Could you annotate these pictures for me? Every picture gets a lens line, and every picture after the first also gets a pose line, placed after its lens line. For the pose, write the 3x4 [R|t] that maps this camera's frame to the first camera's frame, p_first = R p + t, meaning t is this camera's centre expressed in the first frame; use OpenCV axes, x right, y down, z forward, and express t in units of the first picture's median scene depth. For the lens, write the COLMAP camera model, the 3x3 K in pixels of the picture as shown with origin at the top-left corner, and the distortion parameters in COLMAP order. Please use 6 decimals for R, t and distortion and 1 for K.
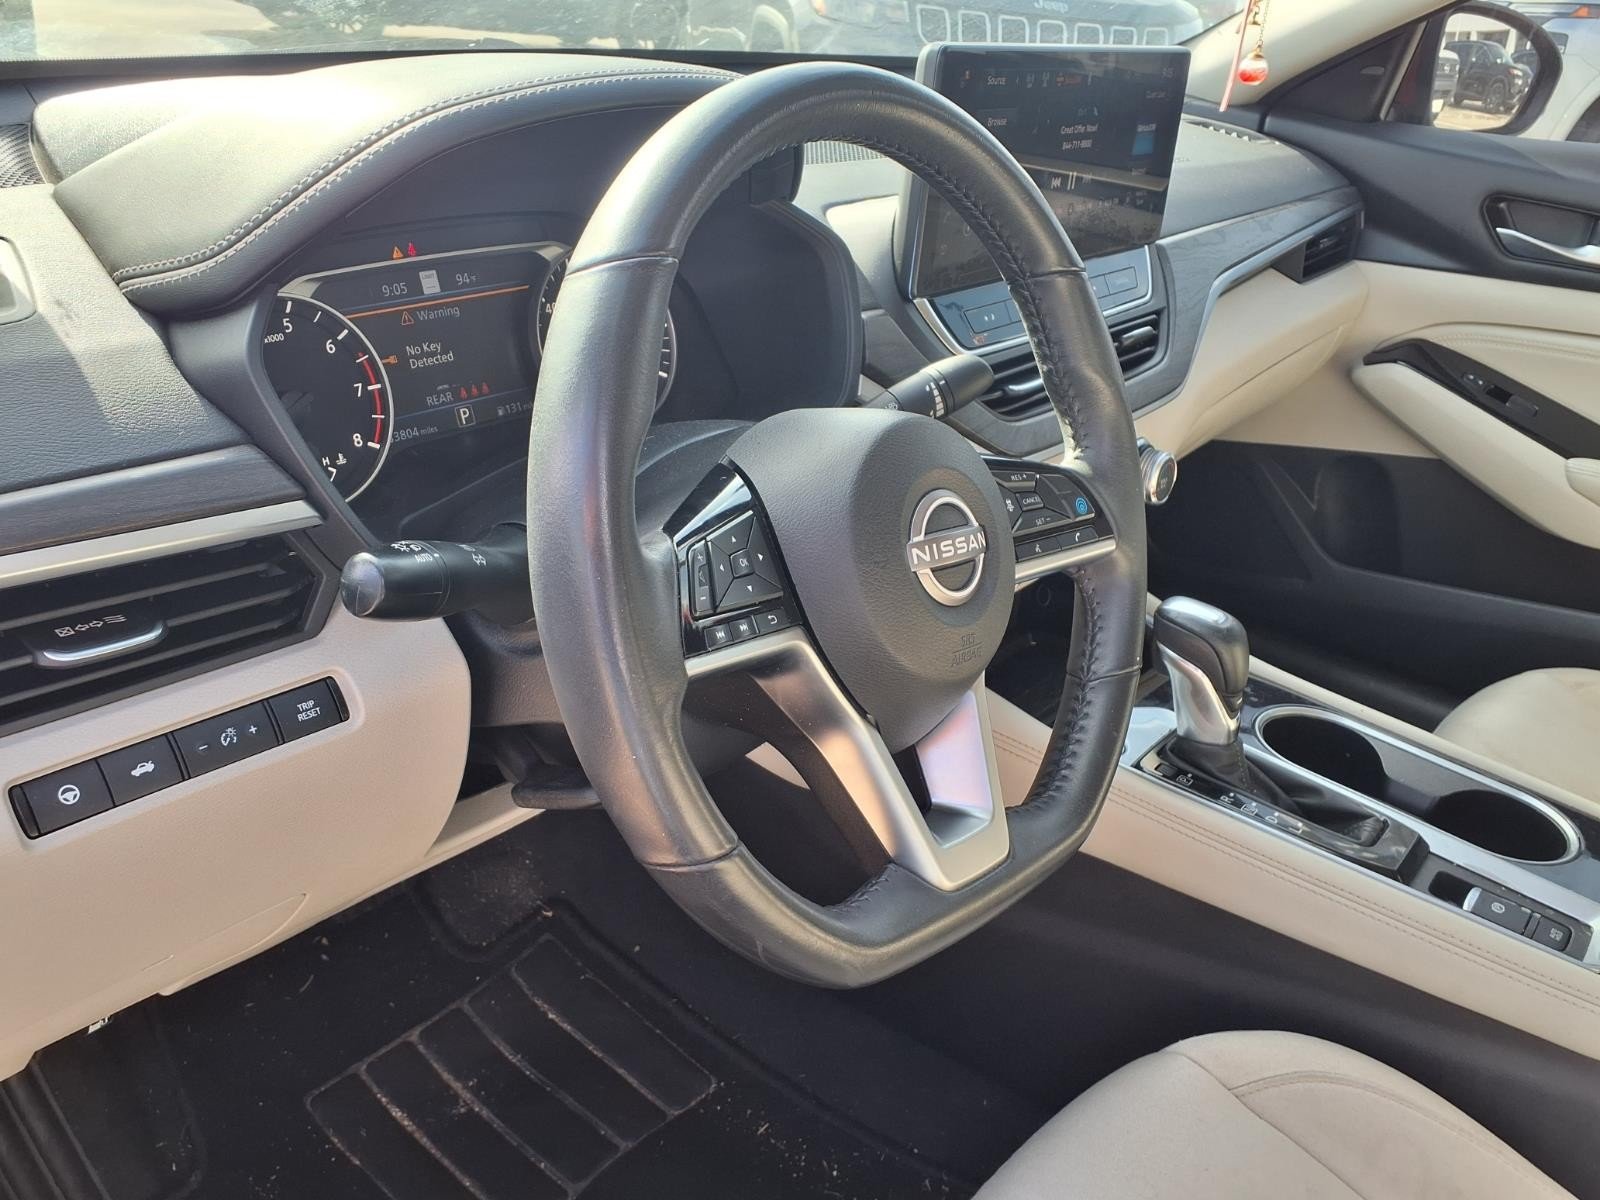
lens RADIAL K [[1282.0, 0, 800.0], [0, 1282.0, 600.0], [0, 0, 1]] dist [0.047309, -0.040381]
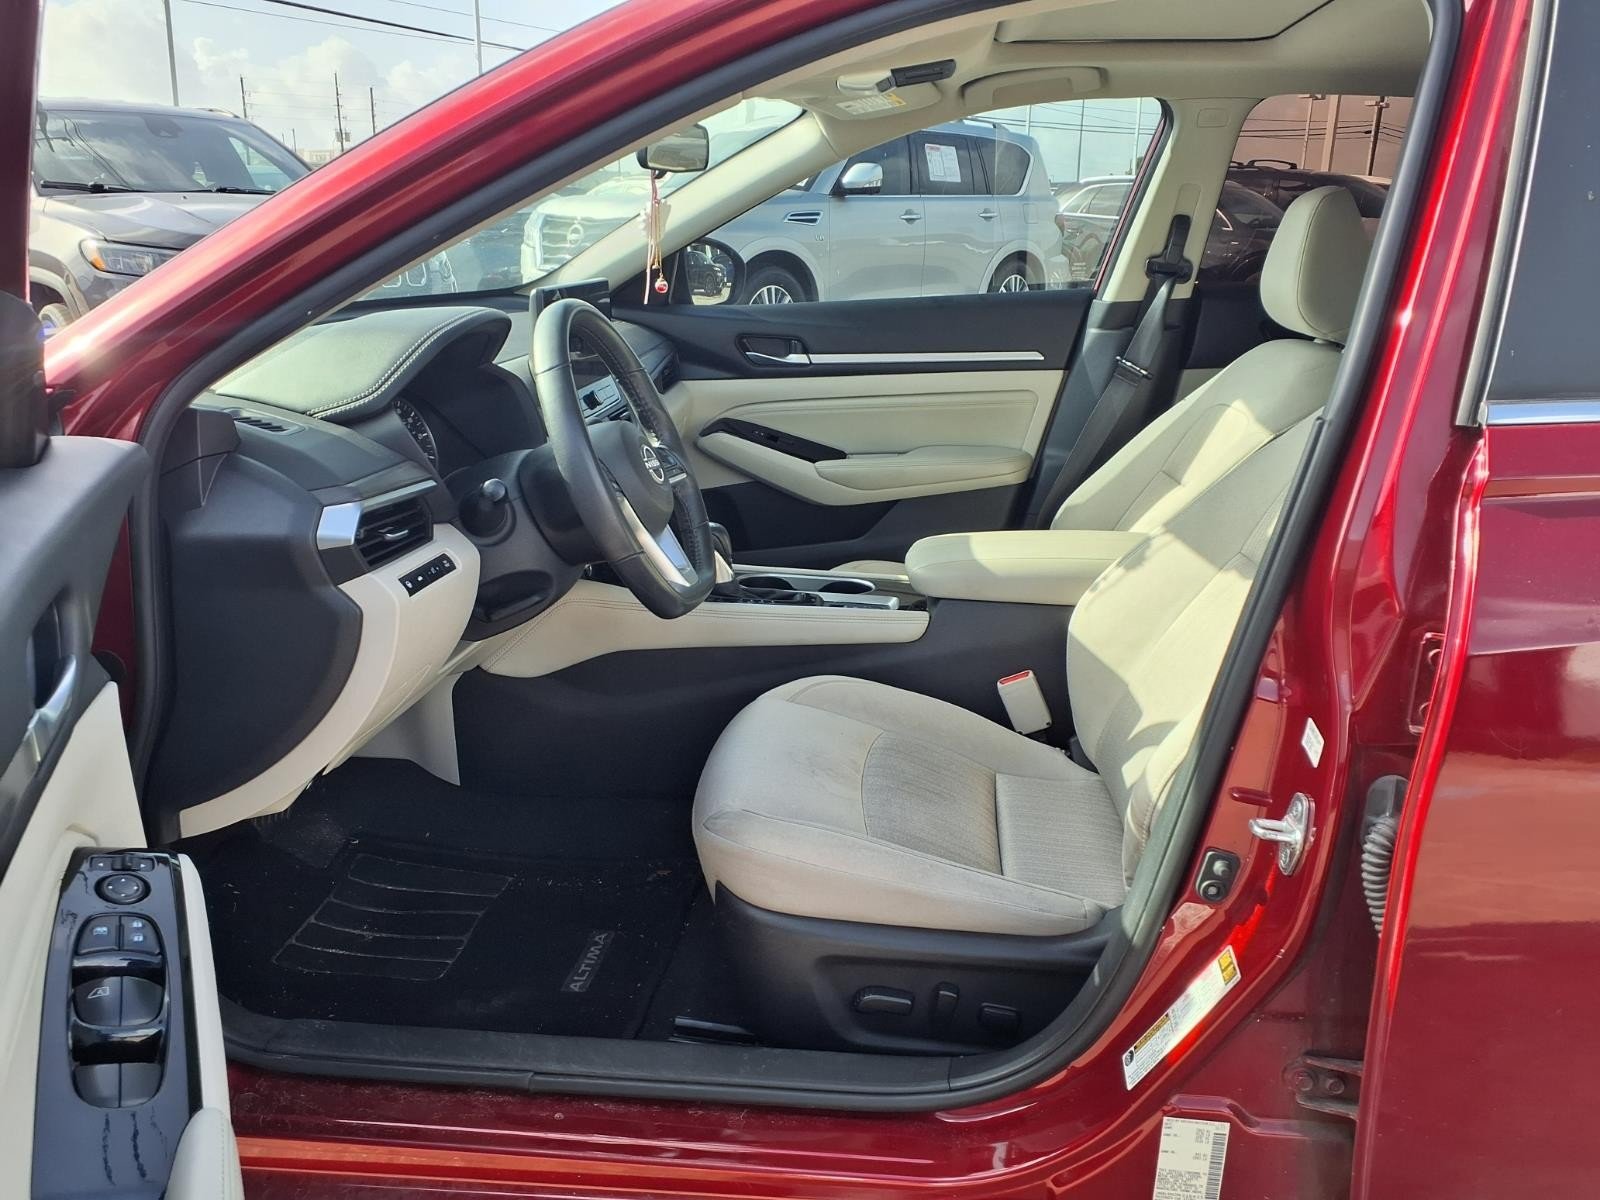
lens RADIAL K [[1282.0, 0, 800.0], [0, 1282.0, 600.0], [0, 0, 1]] dist [0.047309, -0.040381]
pose [[0.834401, -0.222472, 0.504262, -0.433183], [0.293247, 0.953865, -0.064406, 0.206277], [-0.466670, 0.201614, 0.861145, -0.586486]]
